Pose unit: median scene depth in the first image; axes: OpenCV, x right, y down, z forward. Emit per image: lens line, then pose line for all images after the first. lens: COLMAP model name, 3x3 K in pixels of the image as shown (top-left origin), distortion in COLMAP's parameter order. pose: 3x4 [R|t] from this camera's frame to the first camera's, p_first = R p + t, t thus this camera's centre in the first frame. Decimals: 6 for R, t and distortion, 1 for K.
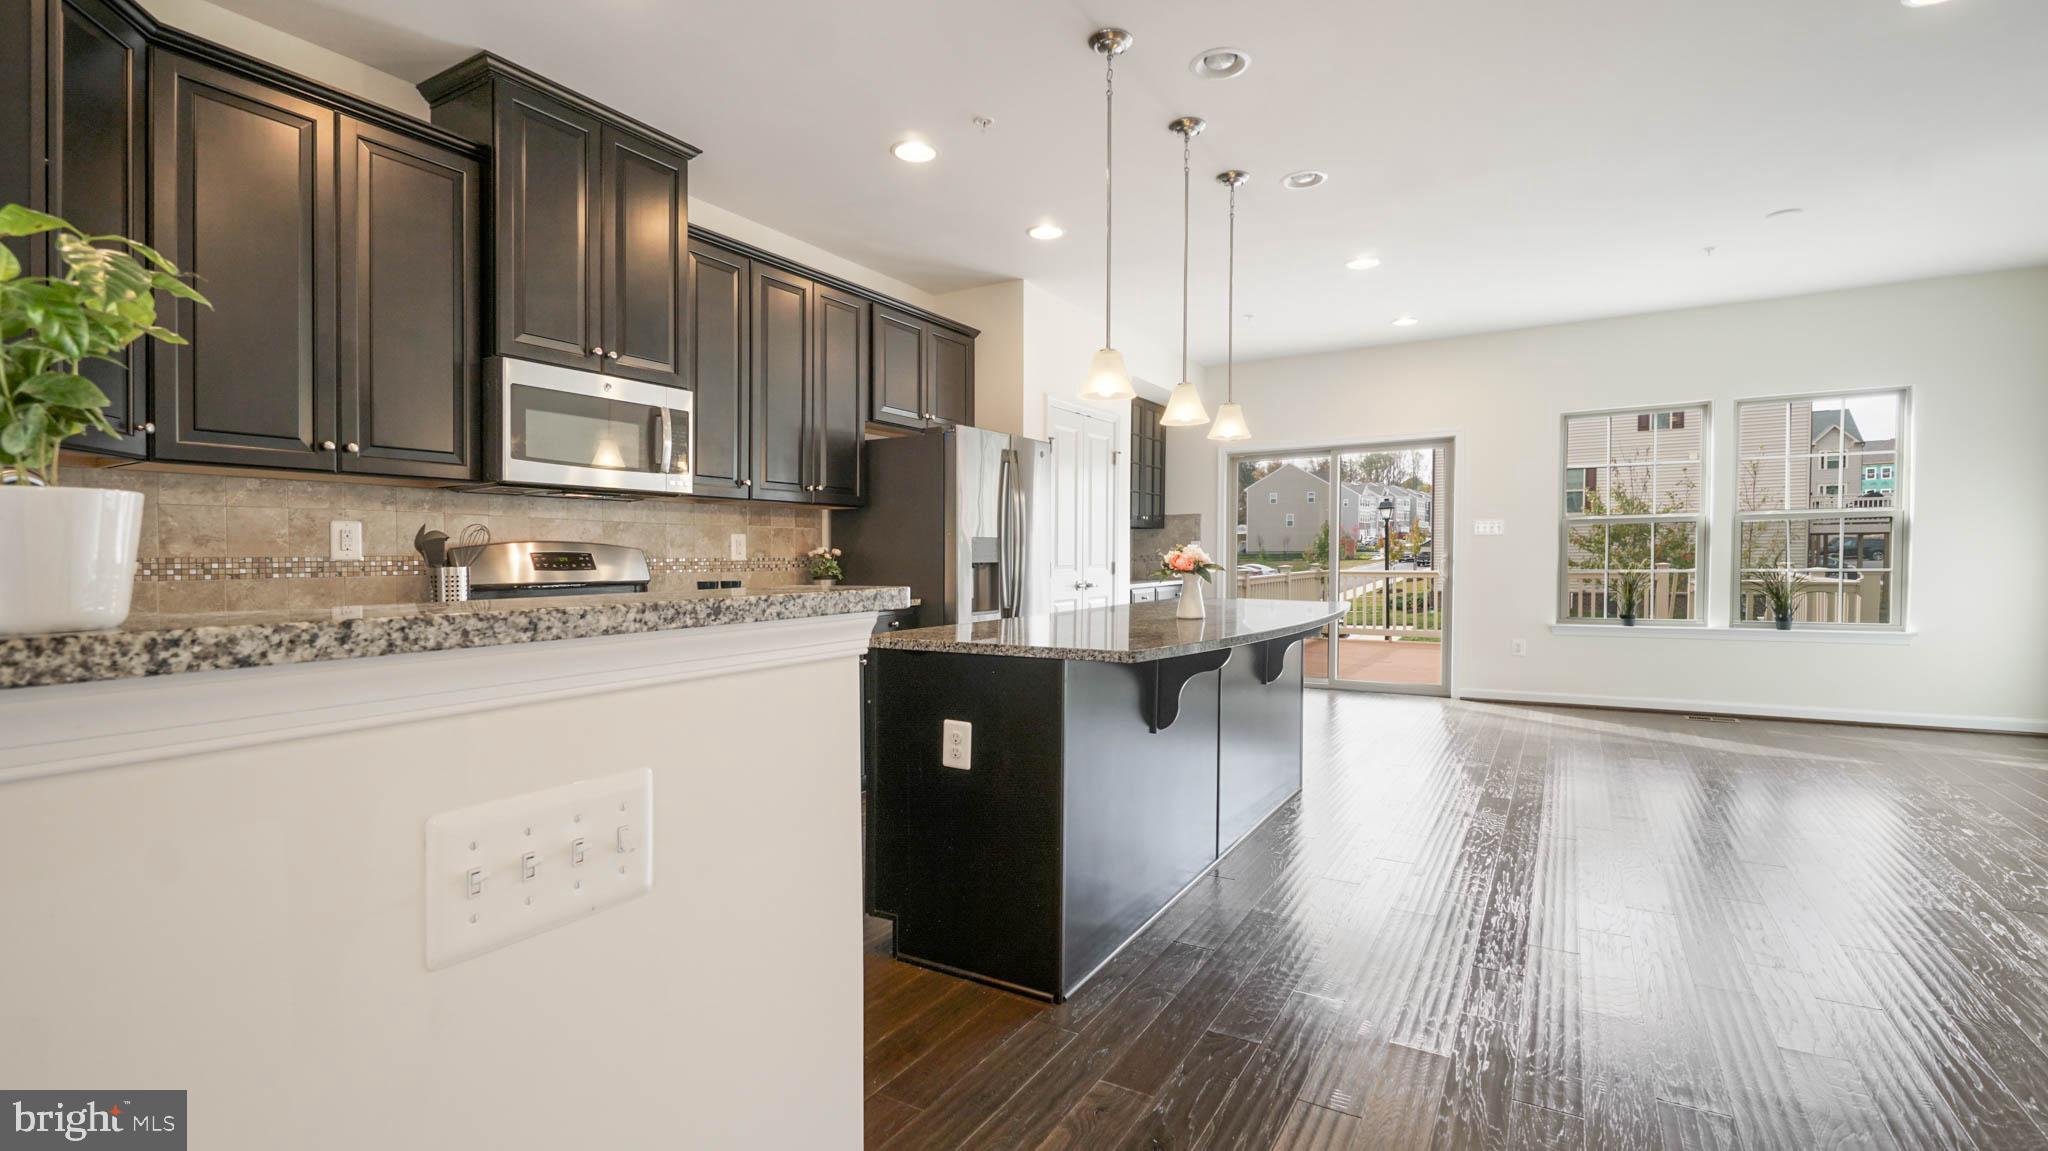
lens RADIAL K [[927.4, 0, 1030.6], [0, 927.4, 573.6], [0, 0, 1]] dist [-0.036360, 0.003912]
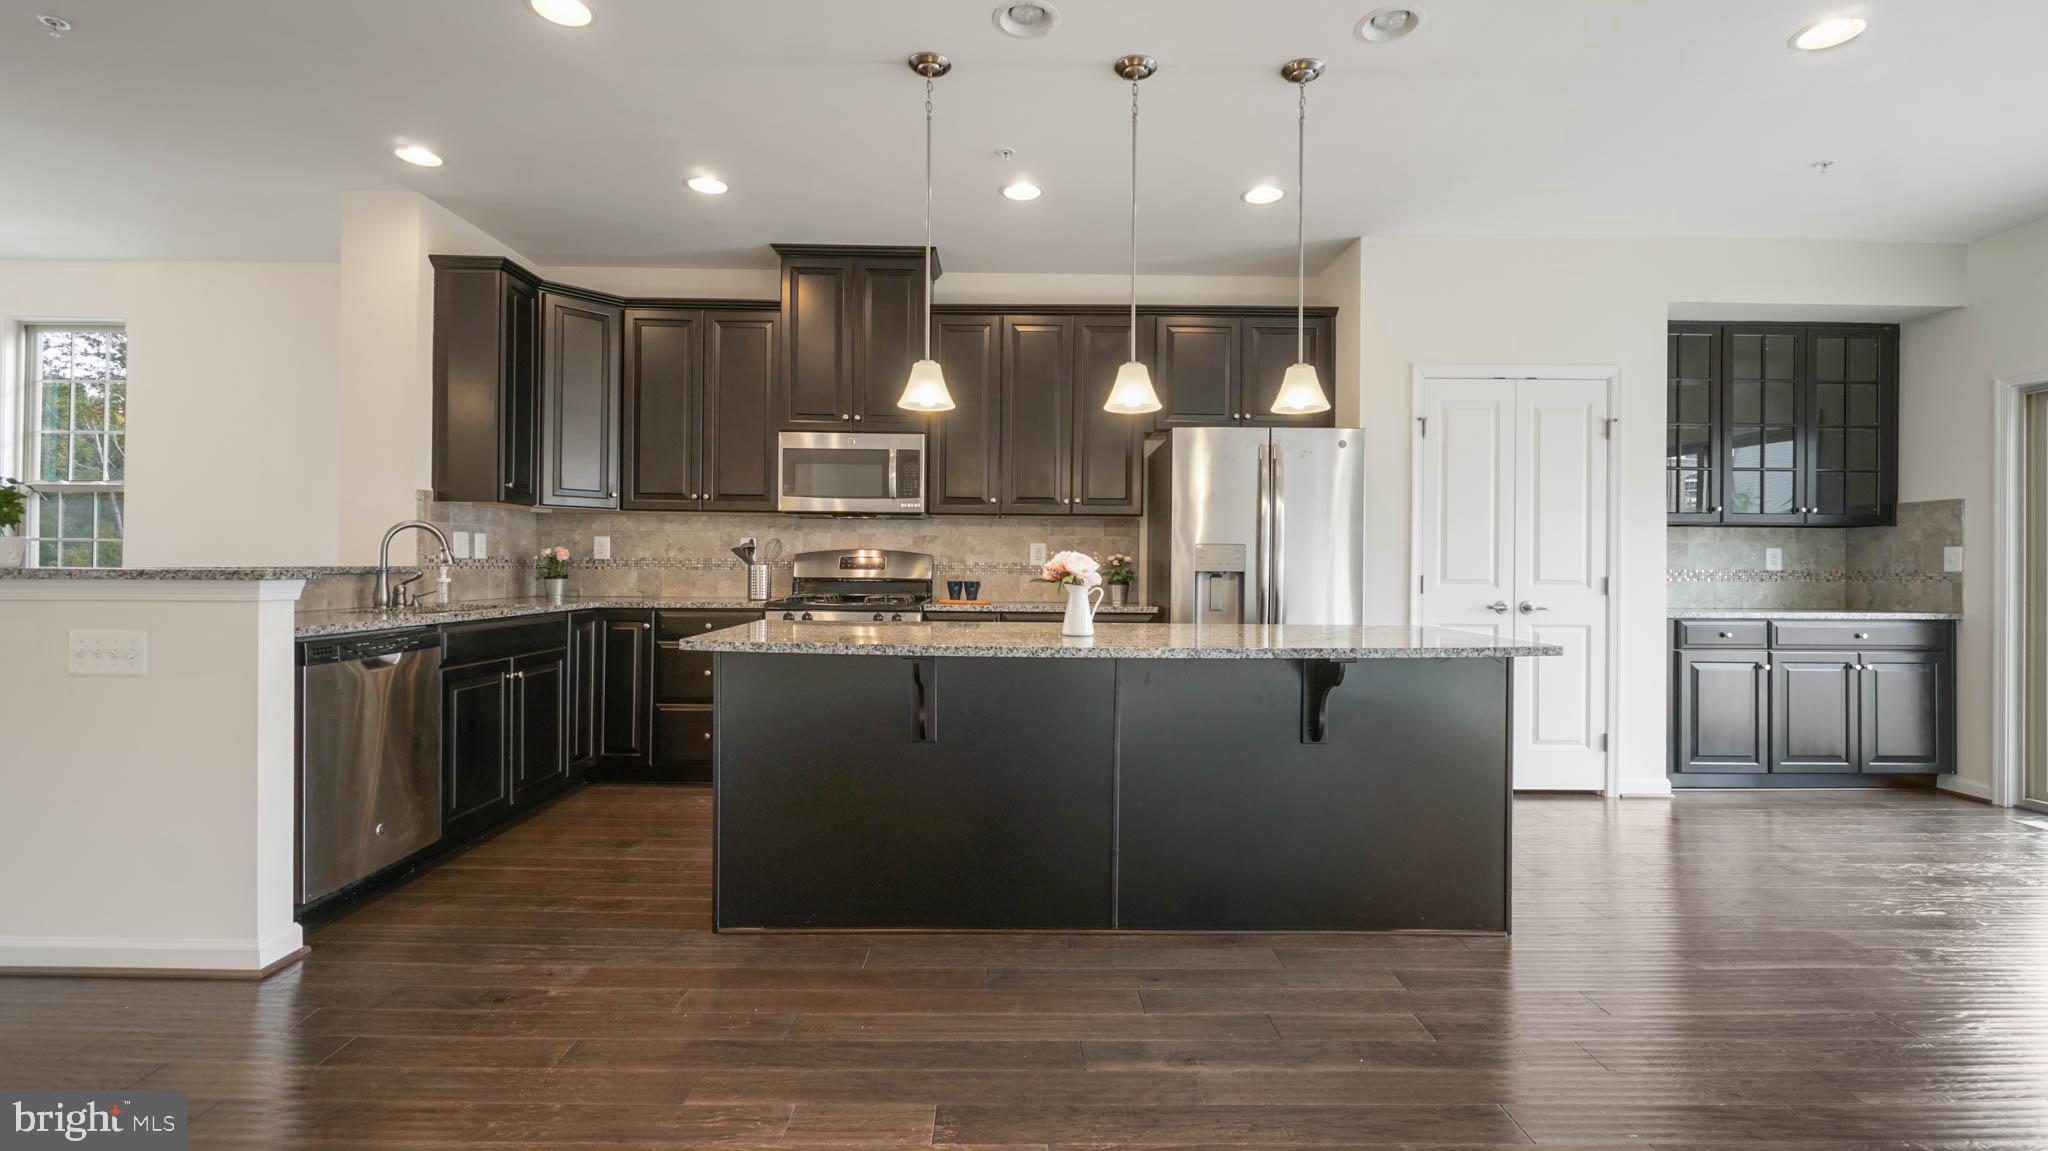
lens RADIAL K [[927.4, 0, 1030.2], [0, 927.4, 569.7], [0, 0, 1]] dist [-0.036360, 0.003912]
pose [[0.502912, 0.018629, -0.864137, 0.865045], [-0.026906, 0.999621, 0.005891, -0.019769], [0.863919, 0.020288, 0.503222, 0.505536]]
